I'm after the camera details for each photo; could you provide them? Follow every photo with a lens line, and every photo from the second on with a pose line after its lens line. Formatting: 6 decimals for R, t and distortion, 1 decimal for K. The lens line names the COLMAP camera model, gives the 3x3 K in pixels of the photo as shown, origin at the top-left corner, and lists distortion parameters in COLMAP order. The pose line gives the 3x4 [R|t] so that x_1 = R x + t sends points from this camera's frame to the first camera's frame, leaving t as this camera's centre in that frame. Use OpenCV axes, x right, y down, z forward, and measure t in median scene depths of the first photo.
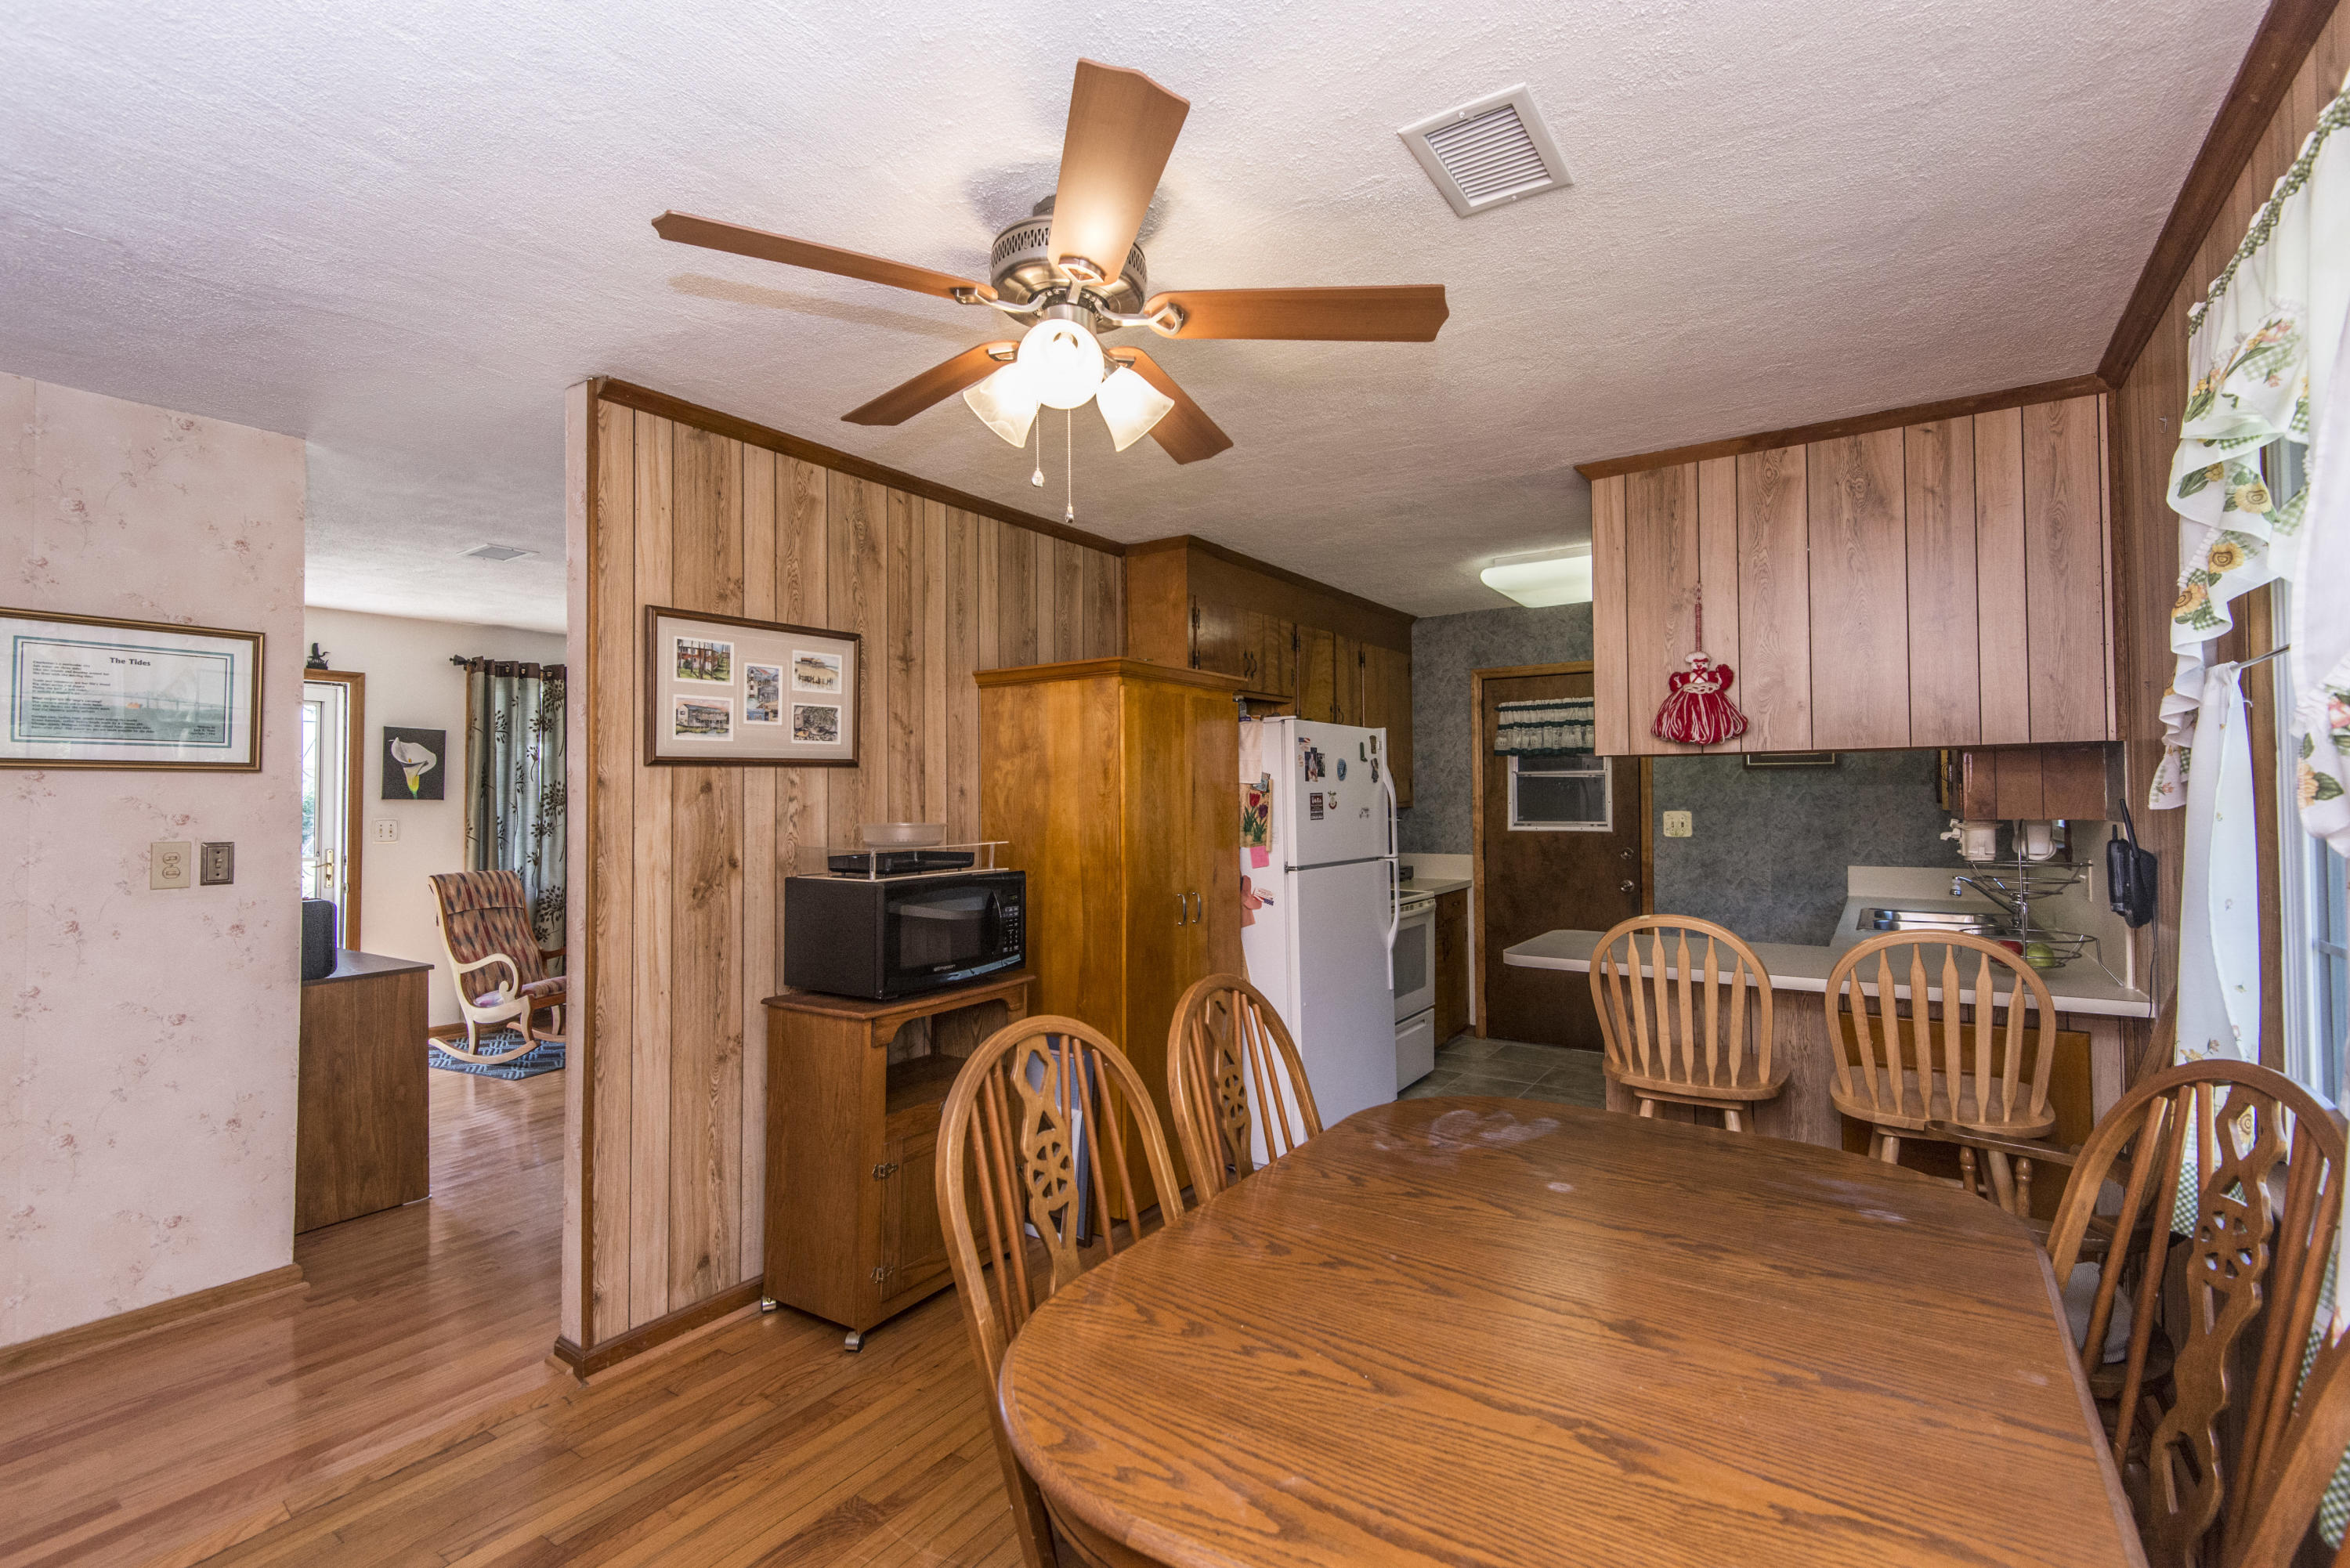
lens RADIAL K [[1055.8, 0, 1176.6], [0, 1055.8, 766.0], [0, 0, 1]] dist [0.025067, -0.014407]
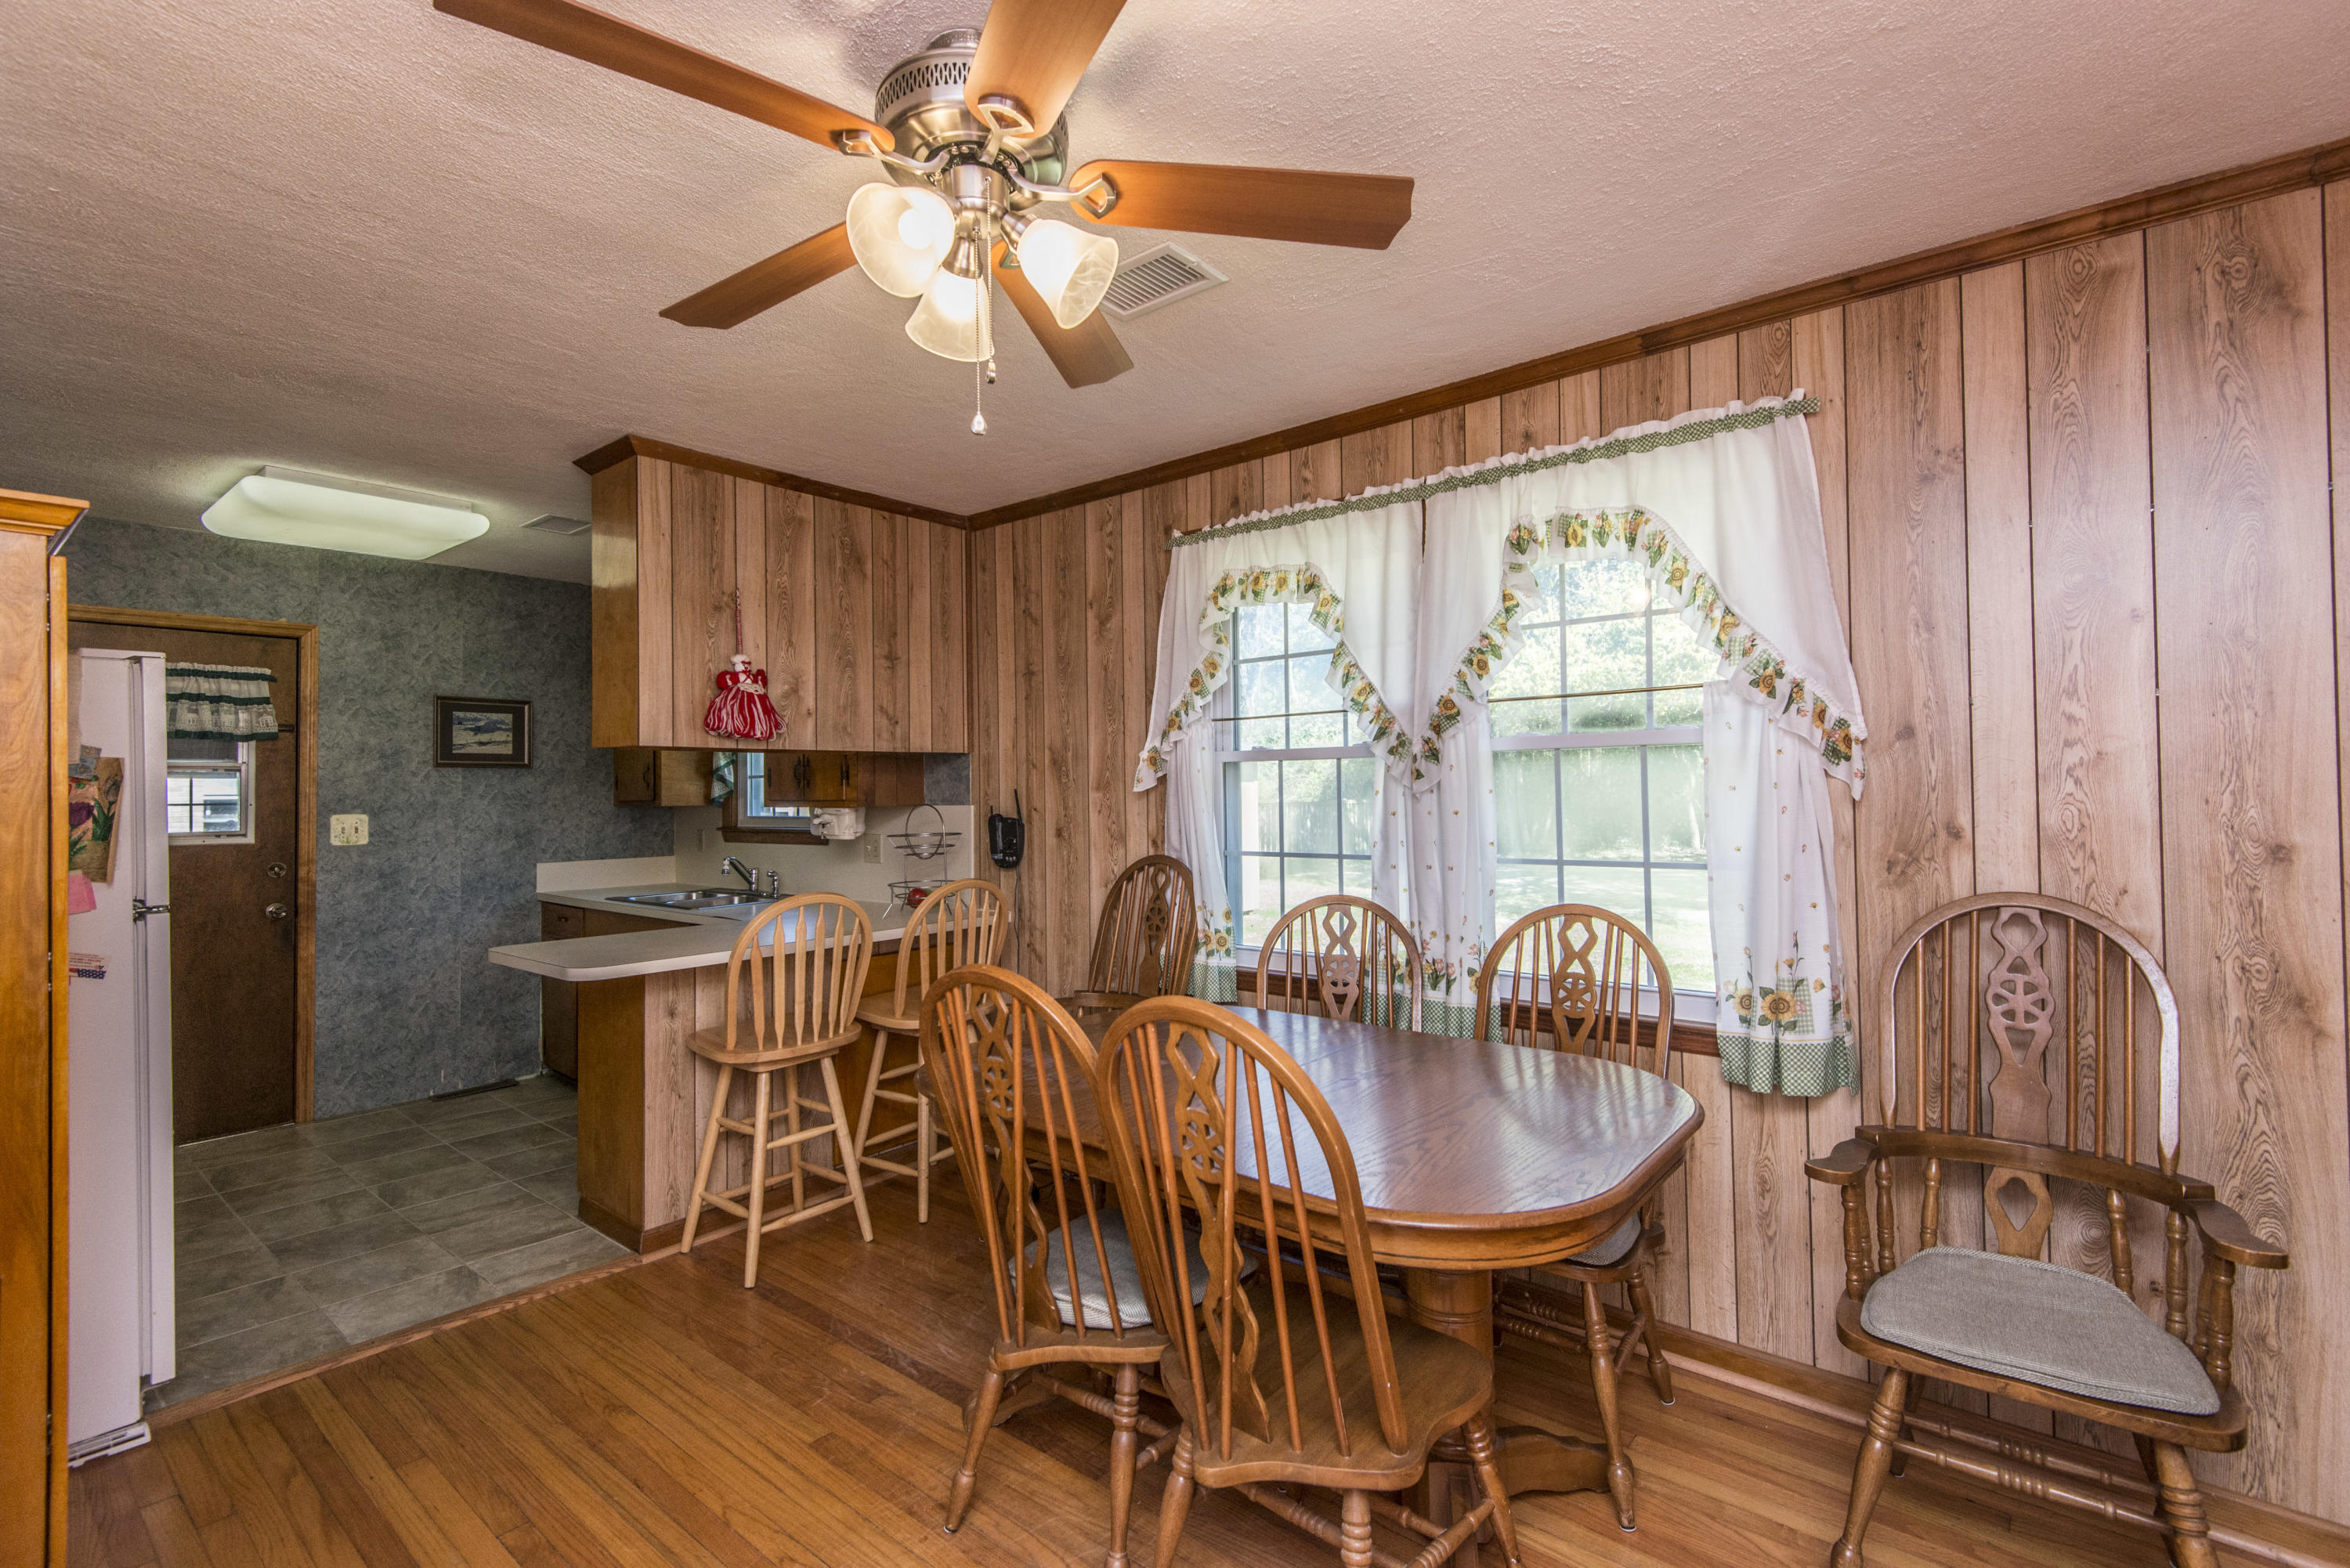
lens RADIAL K [[1055.8, 0, 1177.2], [0, 1055.8, 773.2], [0, 0, 1]] dist [0.025067, -0.014407]
pose [[0.104114, 0.022507, 0.994311, -0.326627], [-0.016457, 0.999646, -0.020905, 0.017688], [-0.994429, -0.014186, 0.104448, 0.274512]]
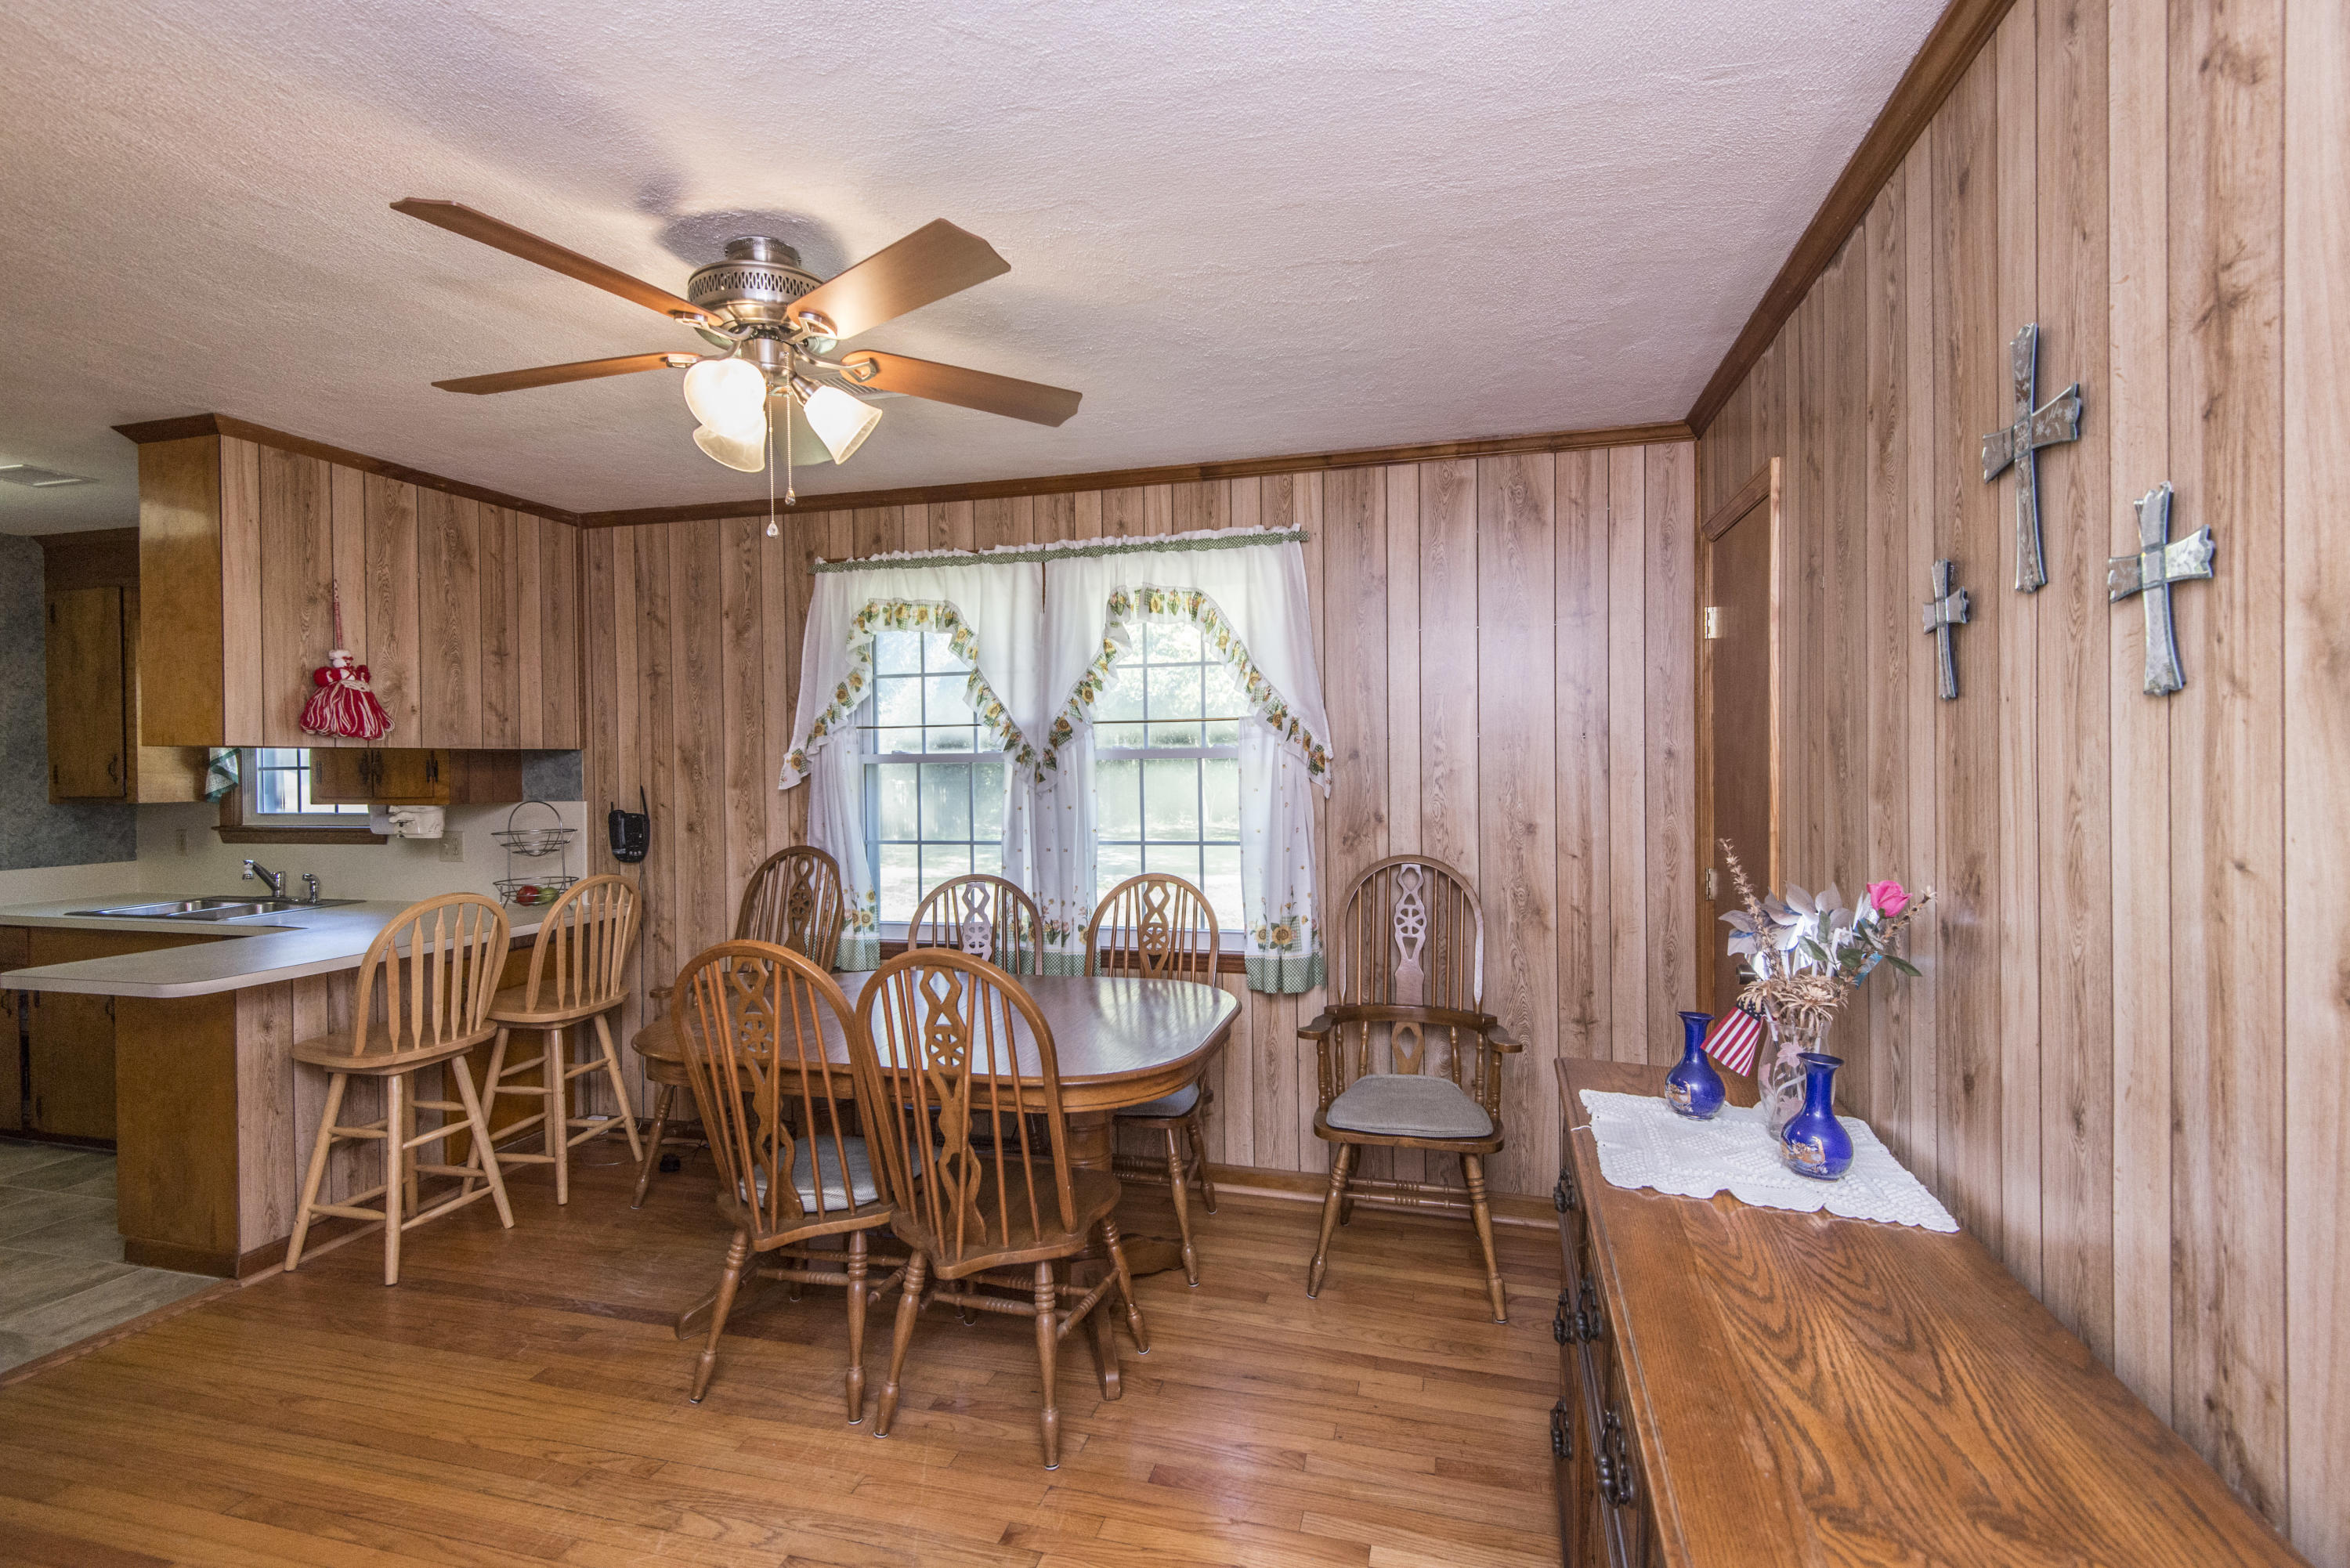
lens RADIAL K [[1055.8, 0, 1168.0], [0, 1055.8, 773.7], [0, 0, 1]] dist [0.025067, -0.014407]
pose [[-0.311792, 0.001463, 0.950149, -0.459261], [-0.014014, 0.999883, -0.006138, 0.005572], [-0.950047, -0.015229, -0.311735, 0.343363]]
